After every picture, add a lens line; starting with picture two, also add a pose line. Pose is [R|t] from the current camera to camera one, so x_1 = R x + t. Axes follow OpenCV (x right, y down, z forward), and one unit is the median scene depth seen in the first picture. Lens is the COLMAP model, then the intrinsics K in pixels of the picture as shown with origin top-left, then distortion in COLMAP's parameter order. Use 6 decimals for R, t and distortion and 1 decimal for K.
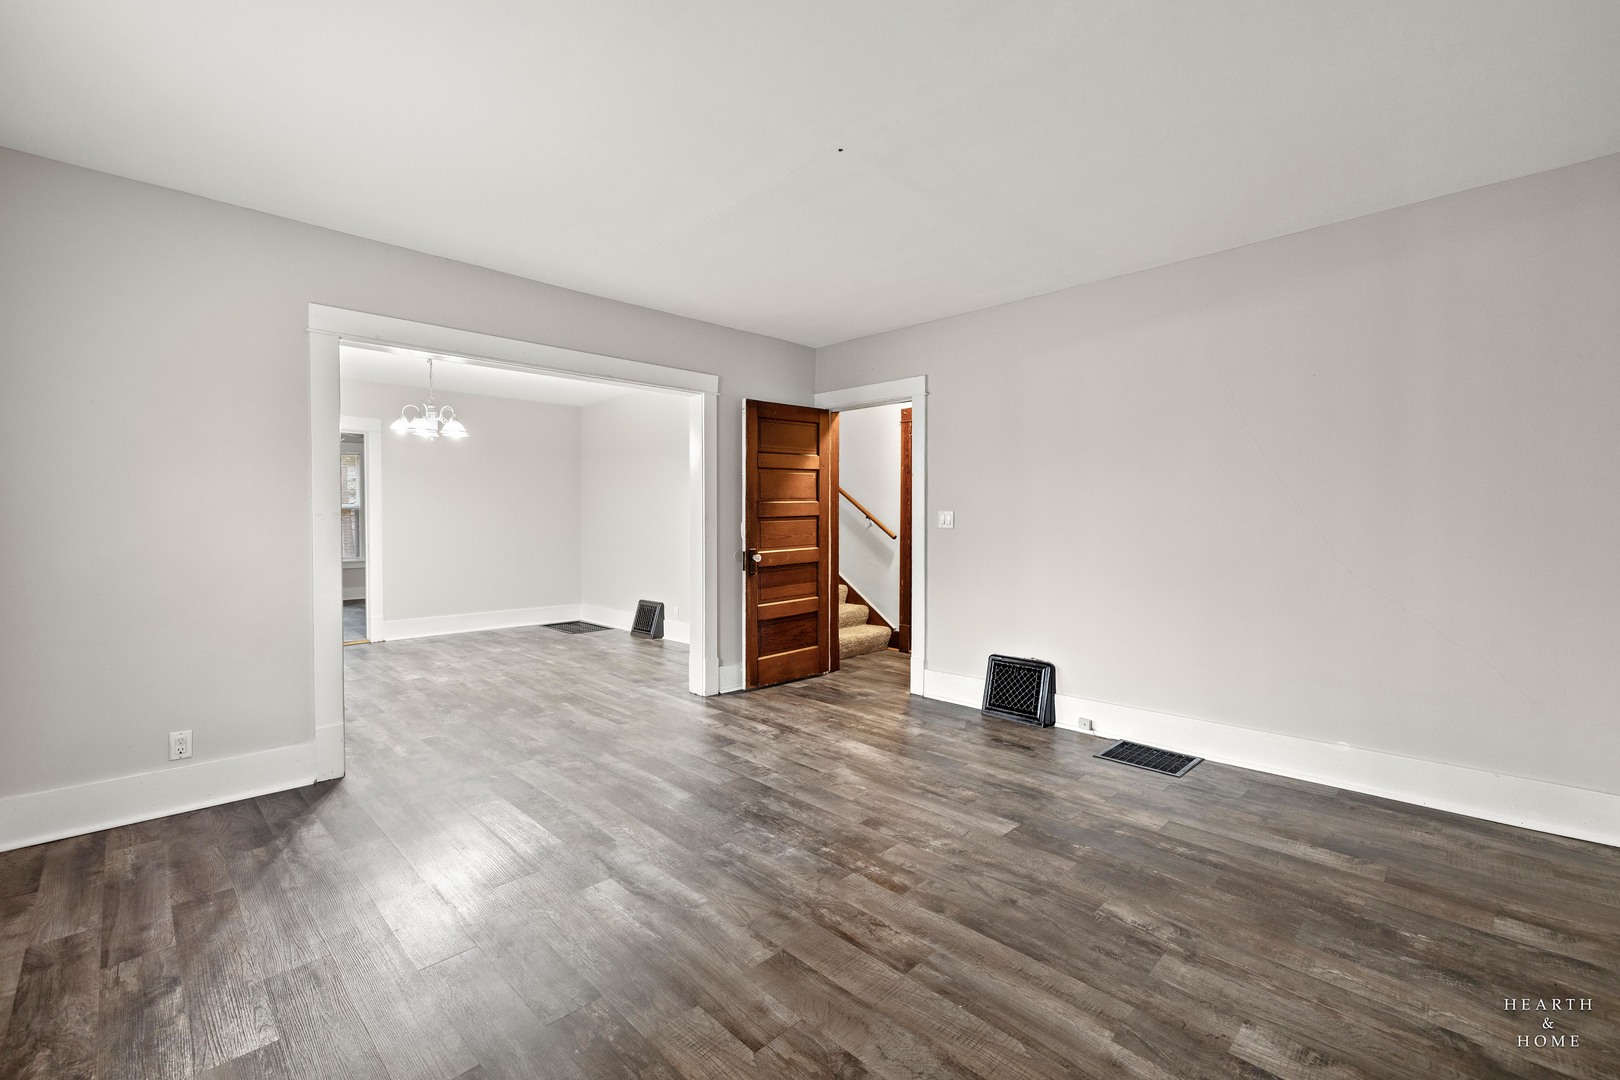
lens RADIAL K [[693.1, 0, 807.0], [0, 693.1, 534.6], [0, 0, 1]] dist [0.000115, 0.000187]
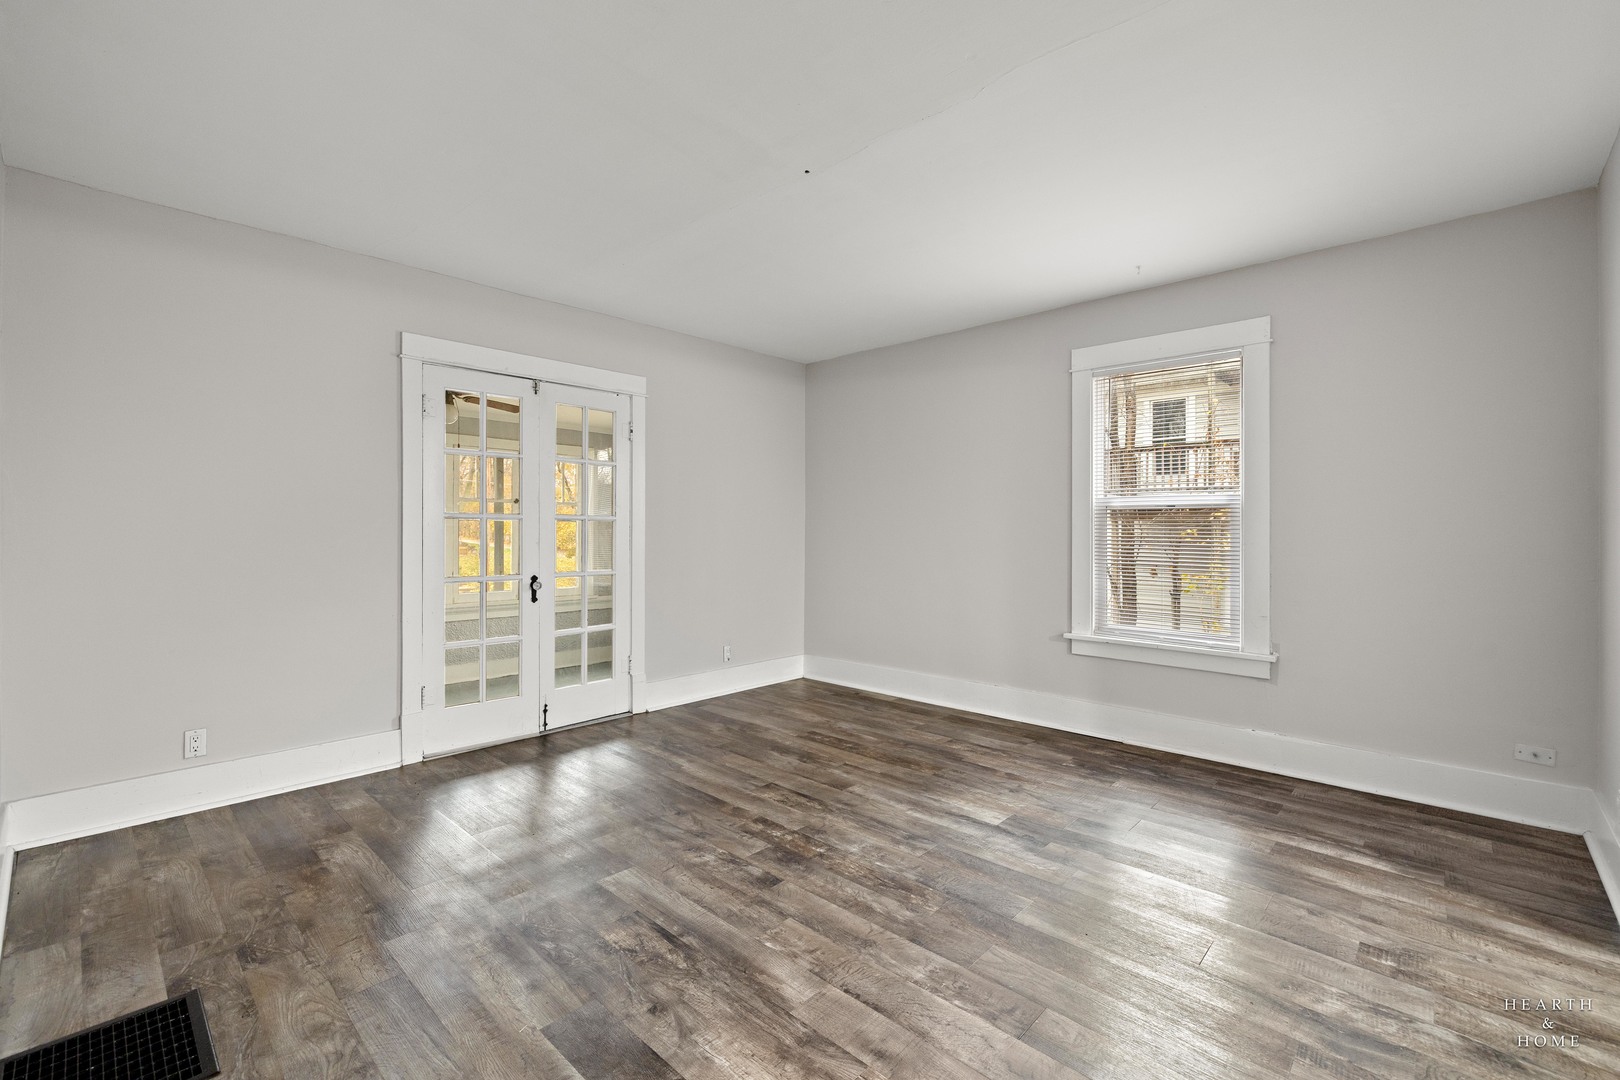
lens RADIAL K [[693.1, 0, 807.0], [0, 693.1, 534.6], [0, 0, 1]] dist [0.000115, 0.000187]
pose [[-0.999232, -0.000828, -0.039173, 0.088072], [-0.002073, 0.999494, 0.031754, -0.045510], [0.039127, 0.031811, -0.998728, 2.024922]]
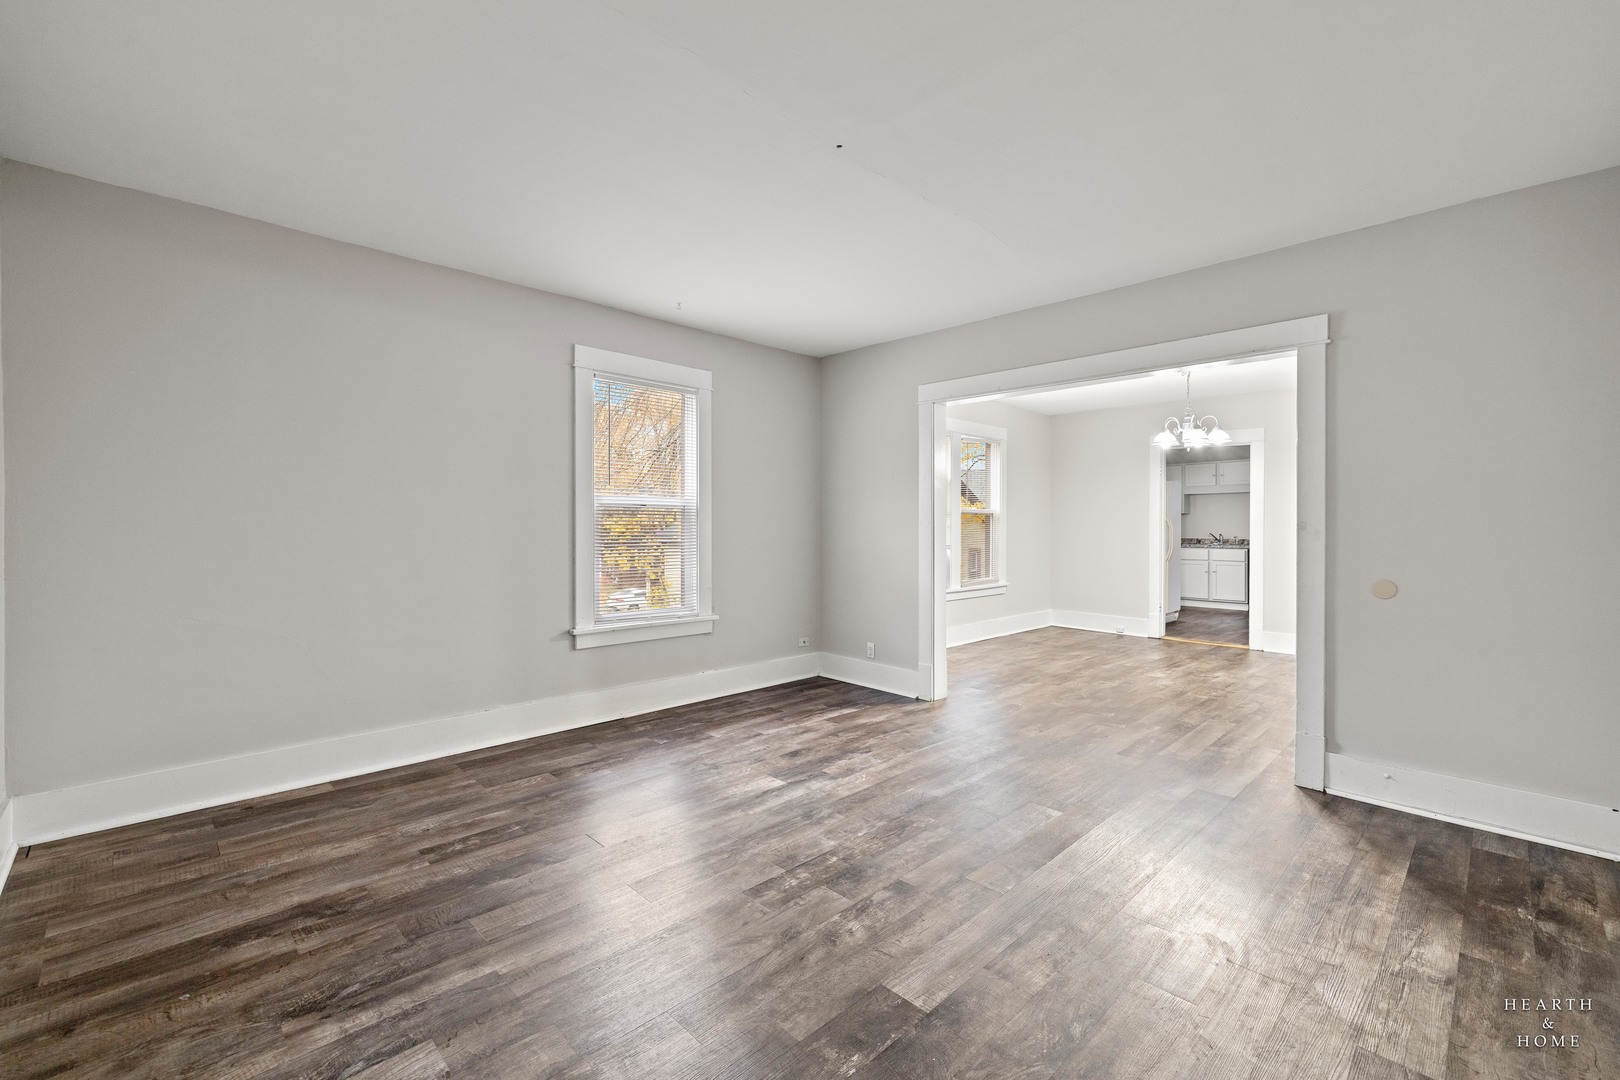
lens RADIAL K [[680.8, 0, 810.0], [0, 680.8, 540.0], [0, 0, 1]] dist [-0.000838, -0.000167]
pose [[-0.002544, 0.022669, -0.999740, 0.998370], [-0.028966, 0.999322, 0.022733, -0.023308], [0.999577, 0.029016, -0.001886, 0.961734]]
